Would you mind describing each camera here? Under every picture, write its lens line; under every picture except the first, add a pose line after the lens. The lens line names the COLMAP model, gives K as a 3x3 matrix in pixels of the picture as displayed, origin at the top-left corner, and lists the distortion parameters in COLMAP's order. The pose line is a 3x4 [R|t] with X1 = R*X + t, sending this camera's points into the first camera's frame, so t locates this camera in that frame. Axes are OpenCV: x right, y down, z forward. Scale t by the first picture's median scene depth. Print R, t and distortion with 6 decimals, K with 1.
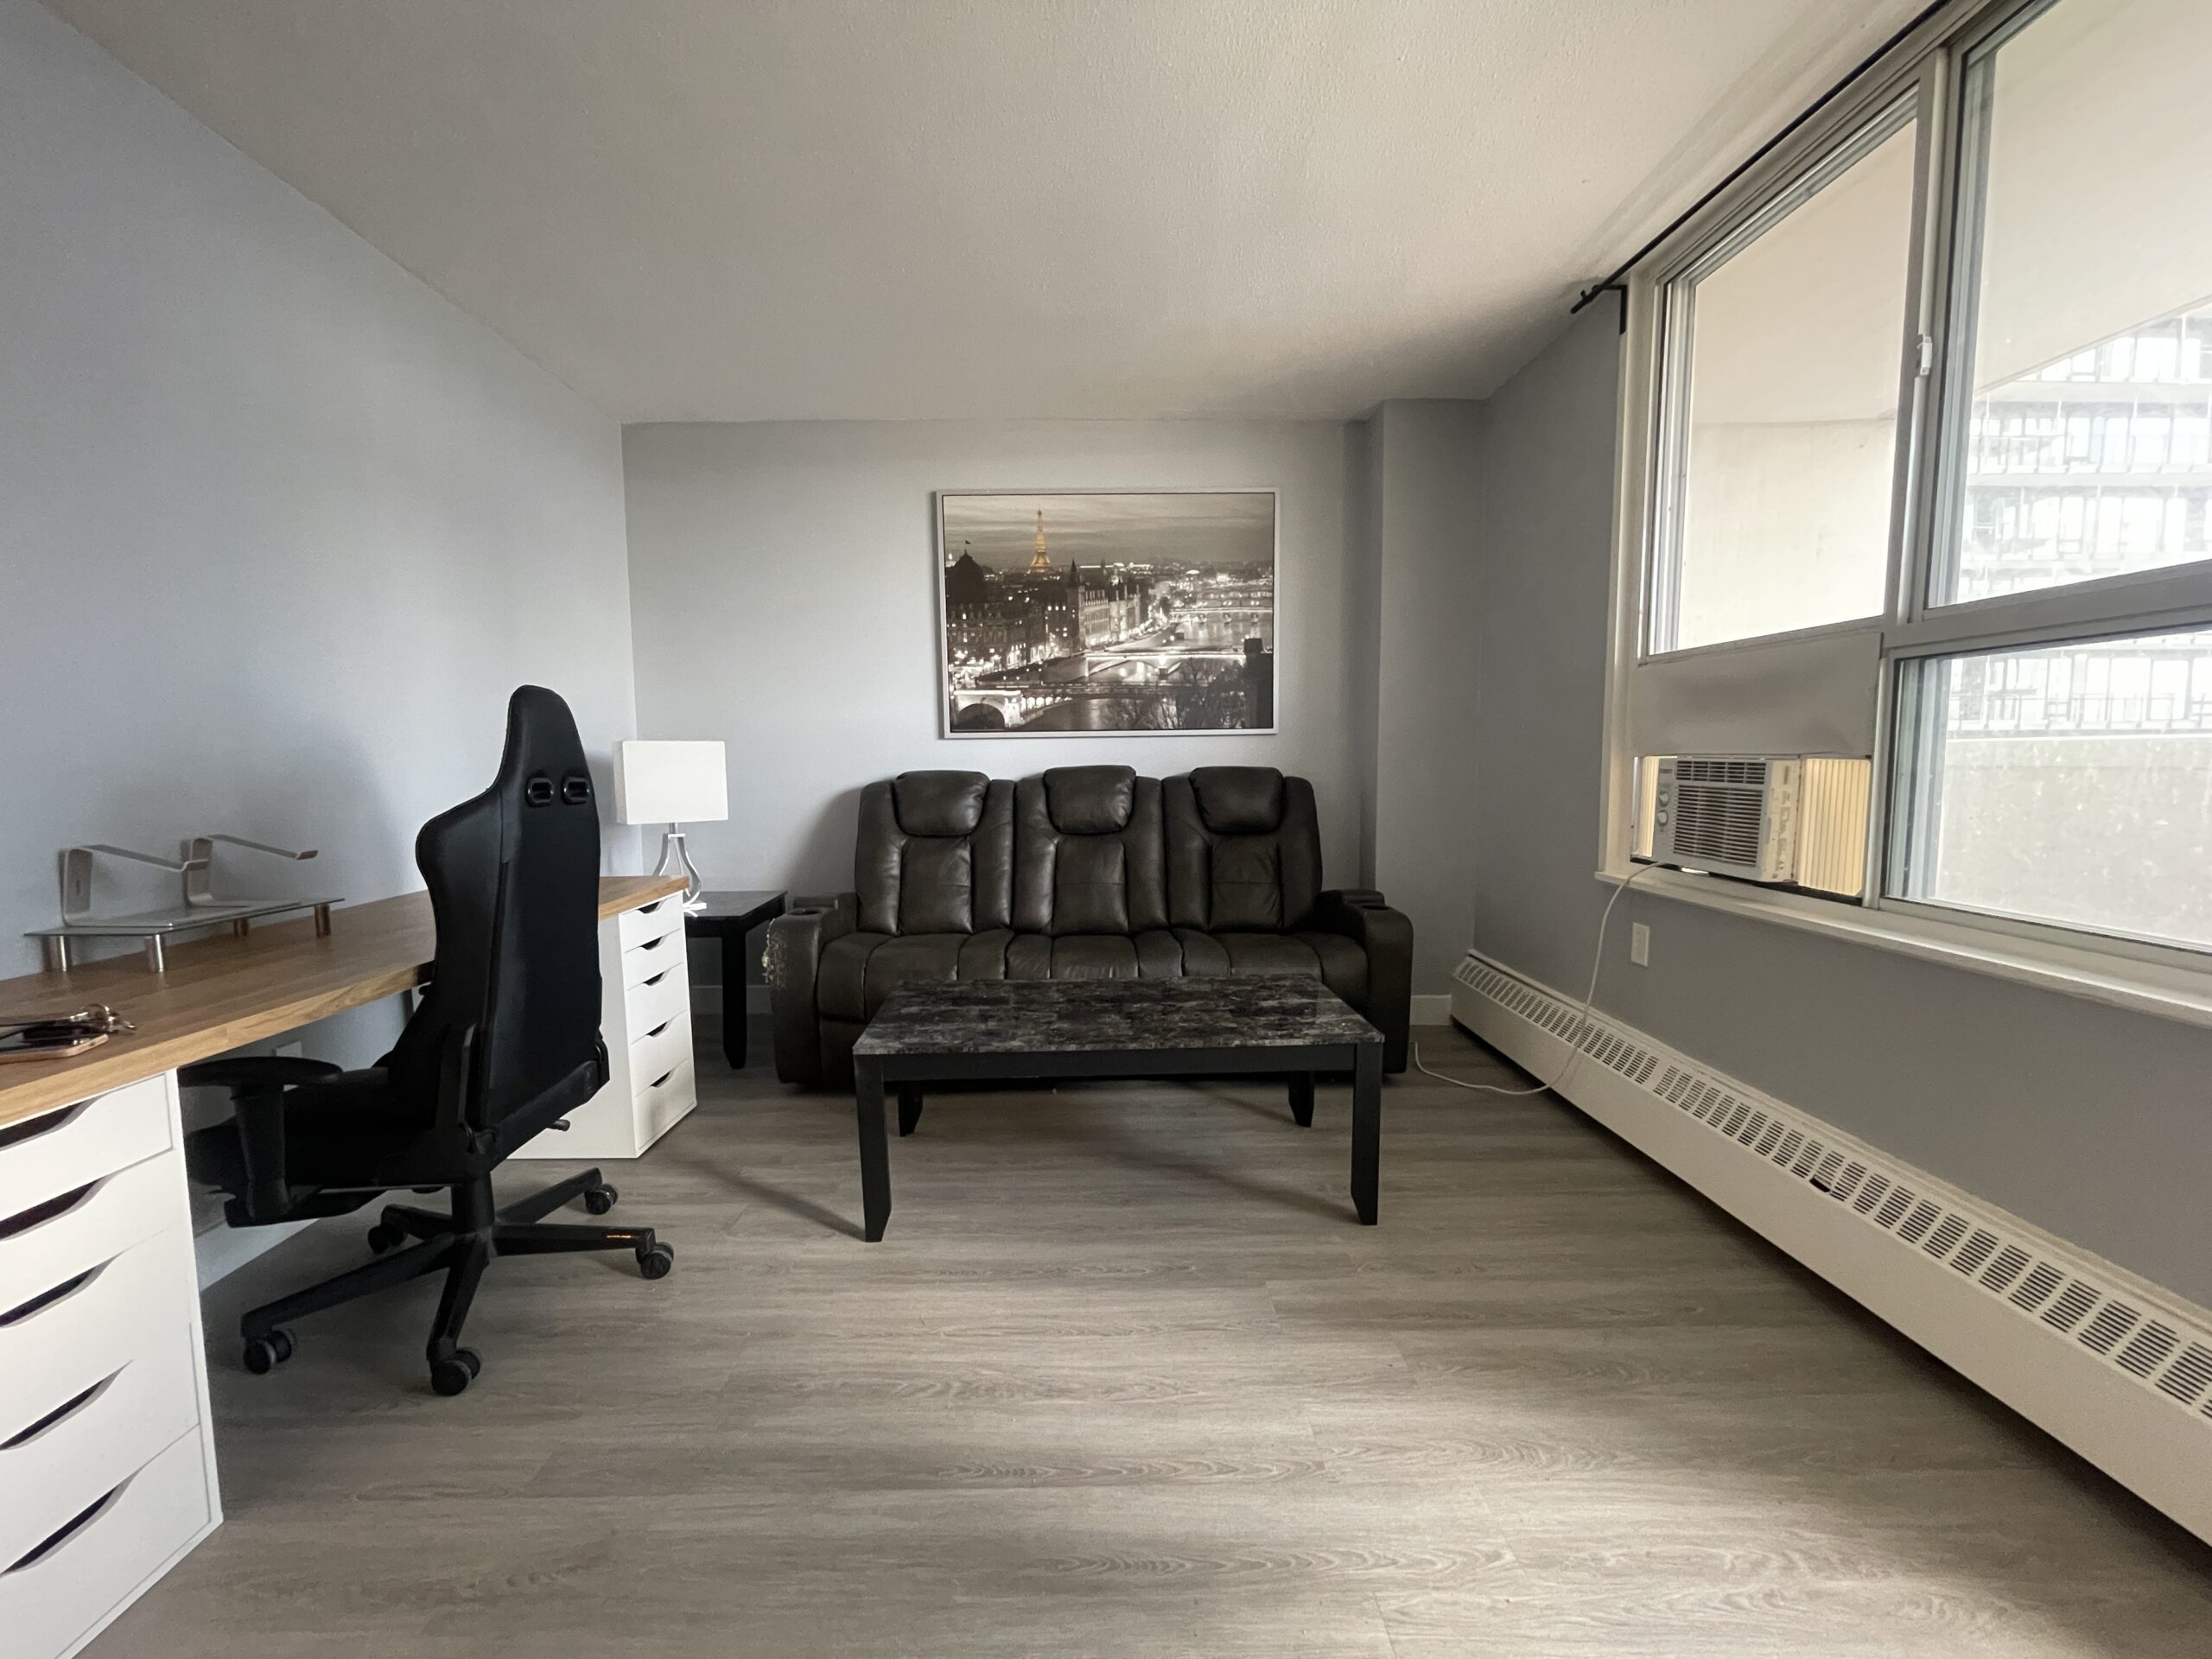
lens RADIAL K [[893.4, 0, 1104.4], [0, 893.4, 835.0], [0, 0, 1]] dist [-0.002627, -0.000785]
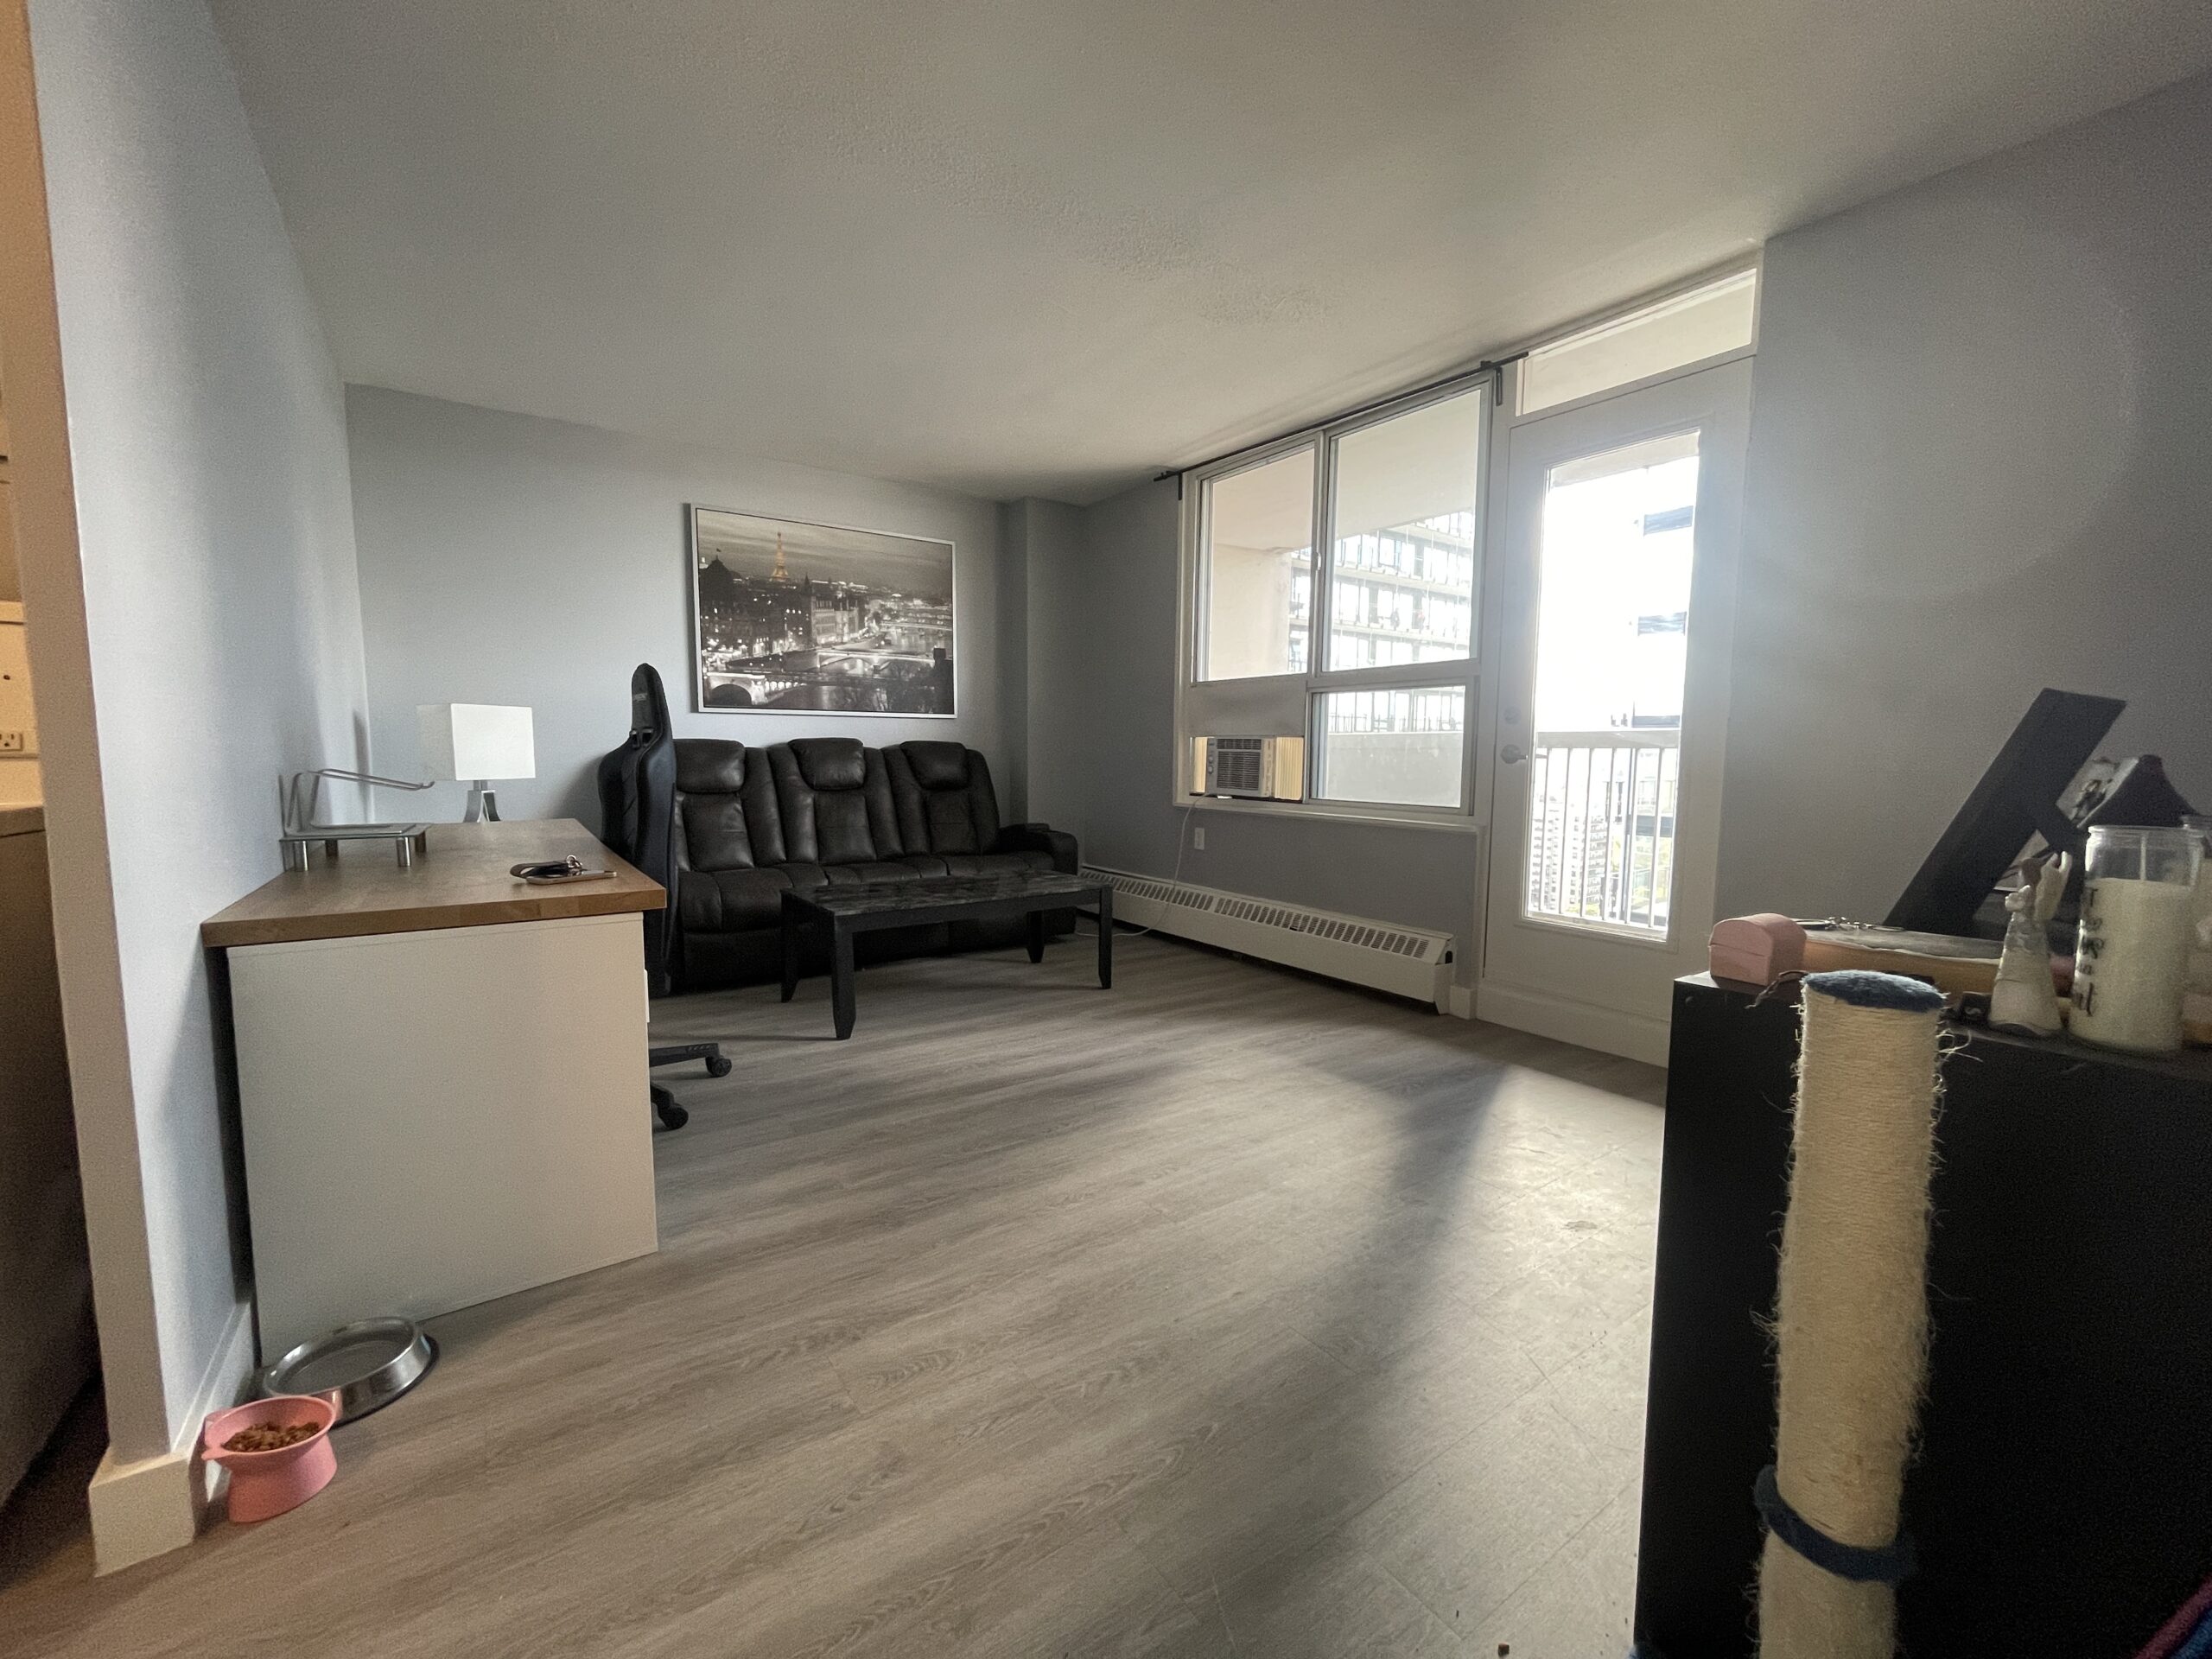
lens RADIAL K [[893.4, 0, 1104.4], [0, 893.4, 835.0], [0, 0, 1]] dist [-0.002627, -0.000785]
pose [[0.829227, -0.037152, 0.557676, -0.405831], [0.031615, 0.999309, 0.019564, 0.049880], [-0.558018, 0.001408, 0.829828, -0.288829]]
